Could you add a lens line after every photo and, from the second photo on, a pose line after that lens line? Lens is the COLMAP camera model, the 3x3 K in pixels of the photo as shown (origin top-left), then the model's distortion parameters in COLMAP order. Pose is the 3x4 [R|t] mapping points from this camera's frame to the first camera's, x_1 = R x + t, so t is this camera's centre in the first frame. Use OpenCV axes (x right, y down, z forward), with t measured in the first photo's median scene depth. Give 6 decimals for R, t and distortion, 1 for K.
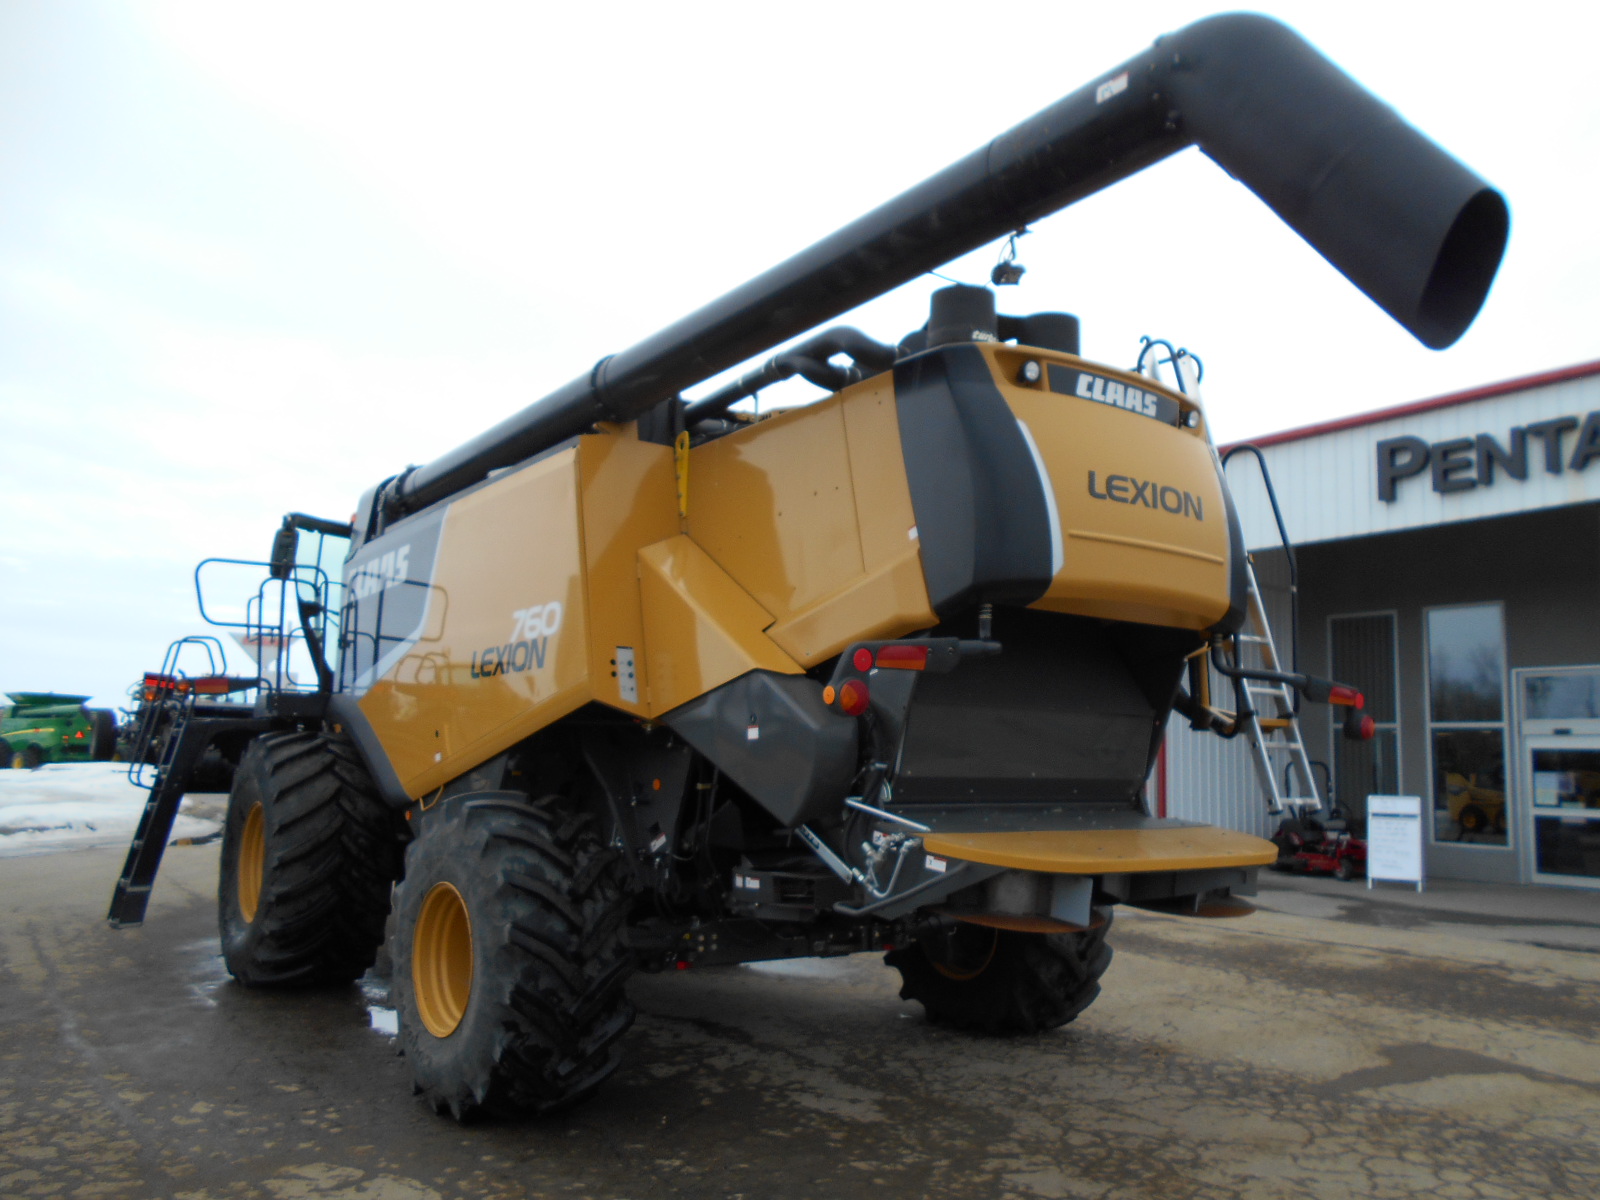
lens RADIAL K [[1305.1, 0, 800.0], [0, 1305.1, 600.0], [0, 0, 1]] dist [0.006723, 0.001835]
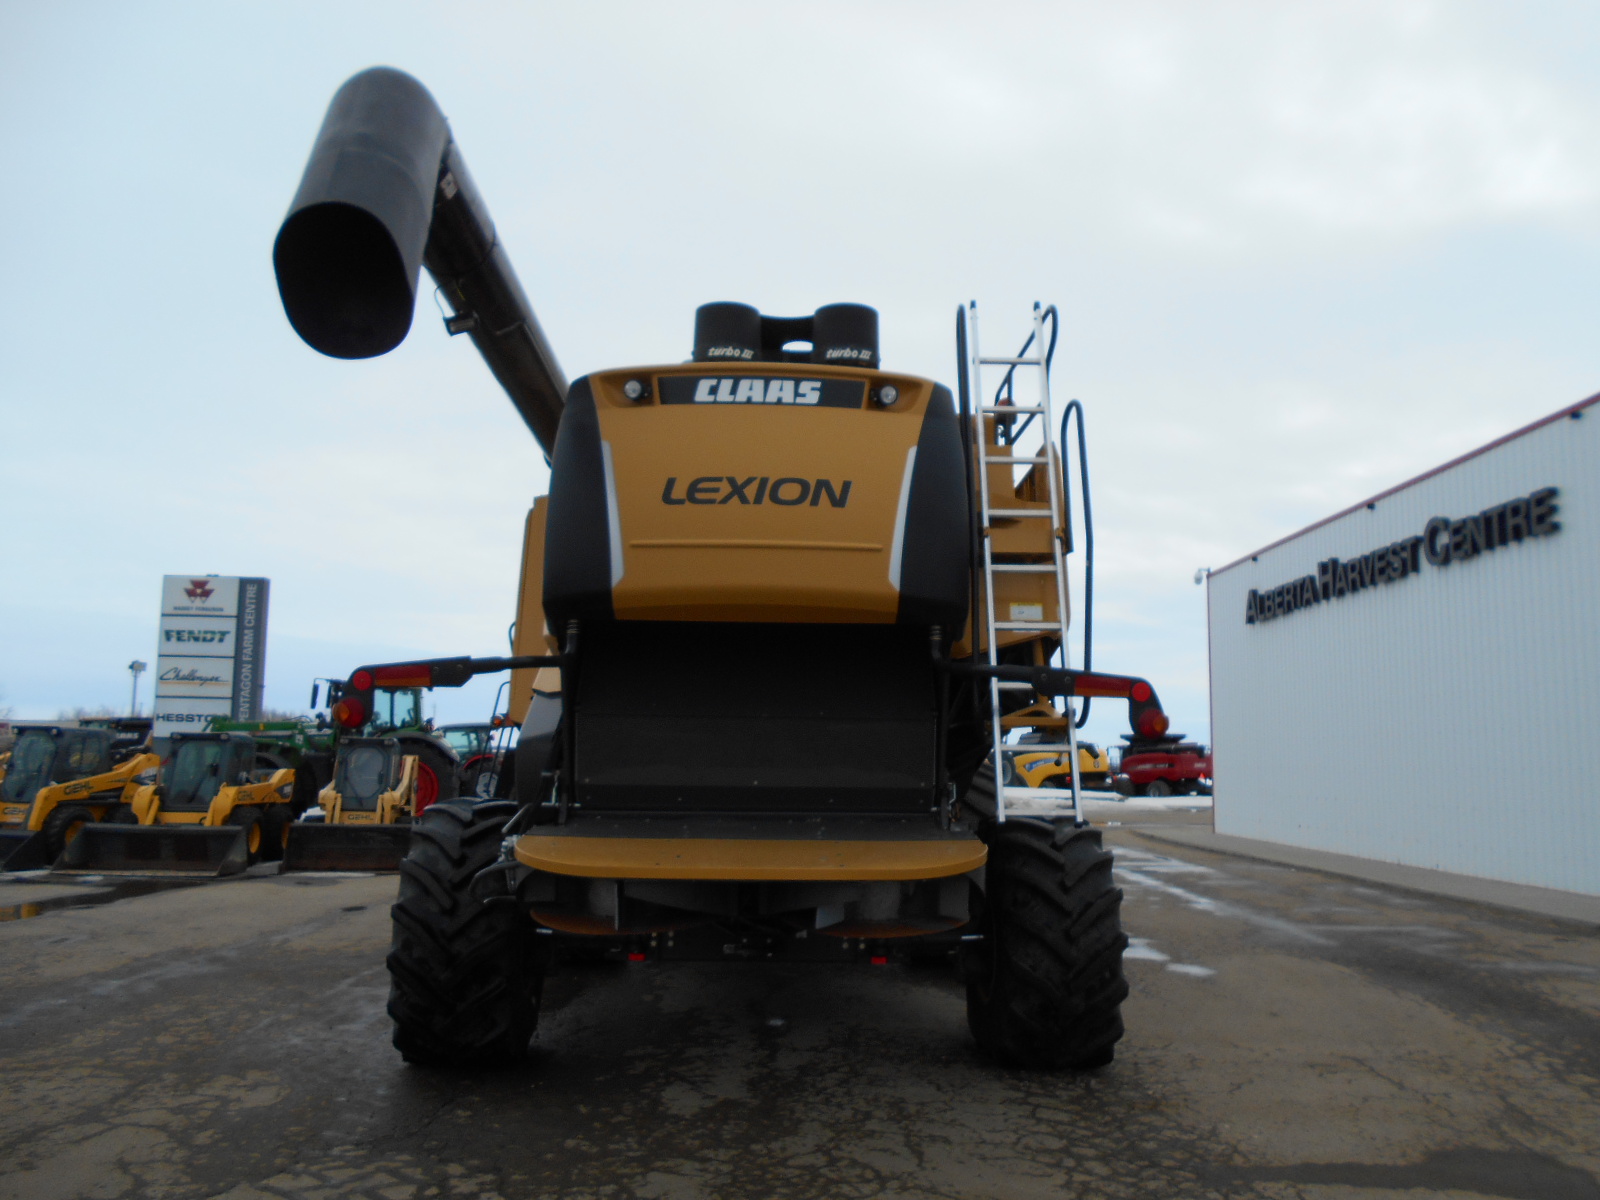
lens RADIAL K [[1250.0, 0, 796.9], [0, 1250.0, 628.6], [0, 0, 1]] dist [0.001971, 0.000893]
pose [[0.792702, -0.081264, -0.604168, 0.825454], [0.078592, 0.996428, -0.030908, 0.050762], [0.604522, -0.022982, 0.796257, 0.278185]]
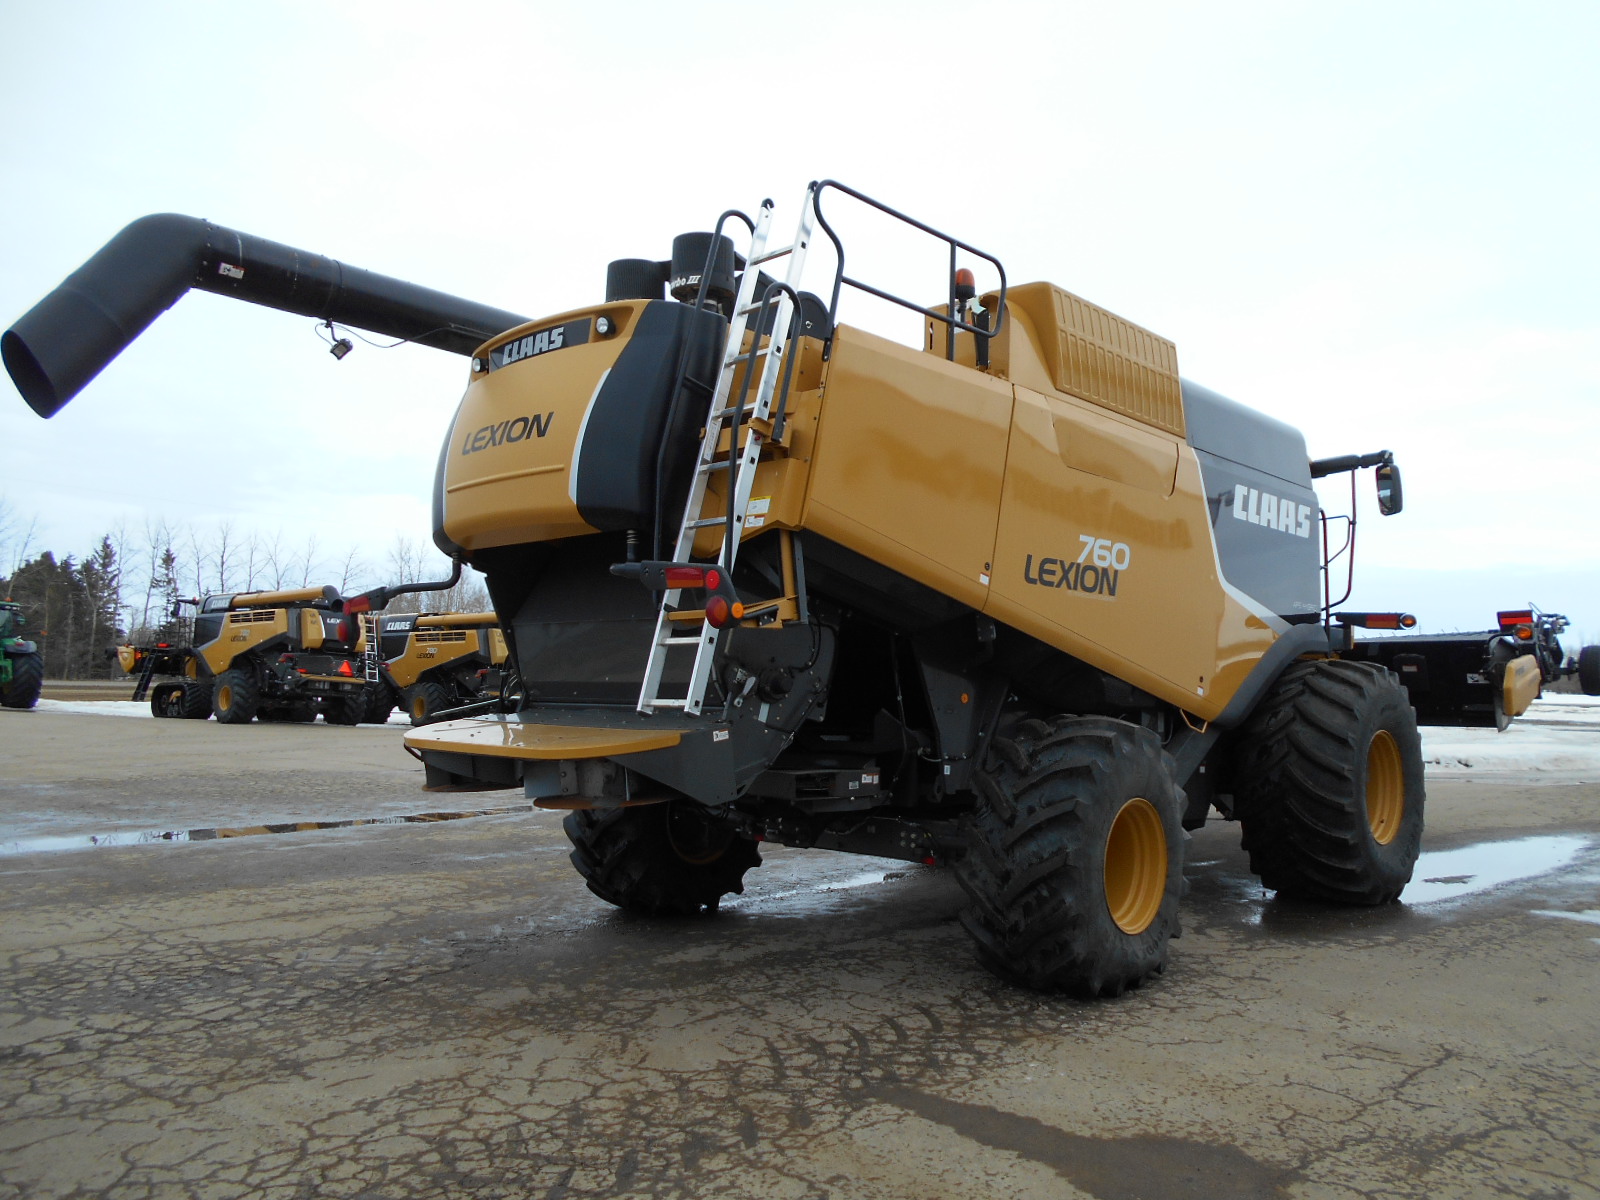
lens RADIAL K [[1203.0, 0, 800.0], [0, 1203.0, 600.0], [0, 0, 1]] dist [0.014863, 0.004553]
pose [[0.157375, -0.092957, -0.983154, 1.318600], [0.111433, 0.990873, -0.075850, 0.172954], [0.981232, -0.097619, 0.166297, 1.048798]]
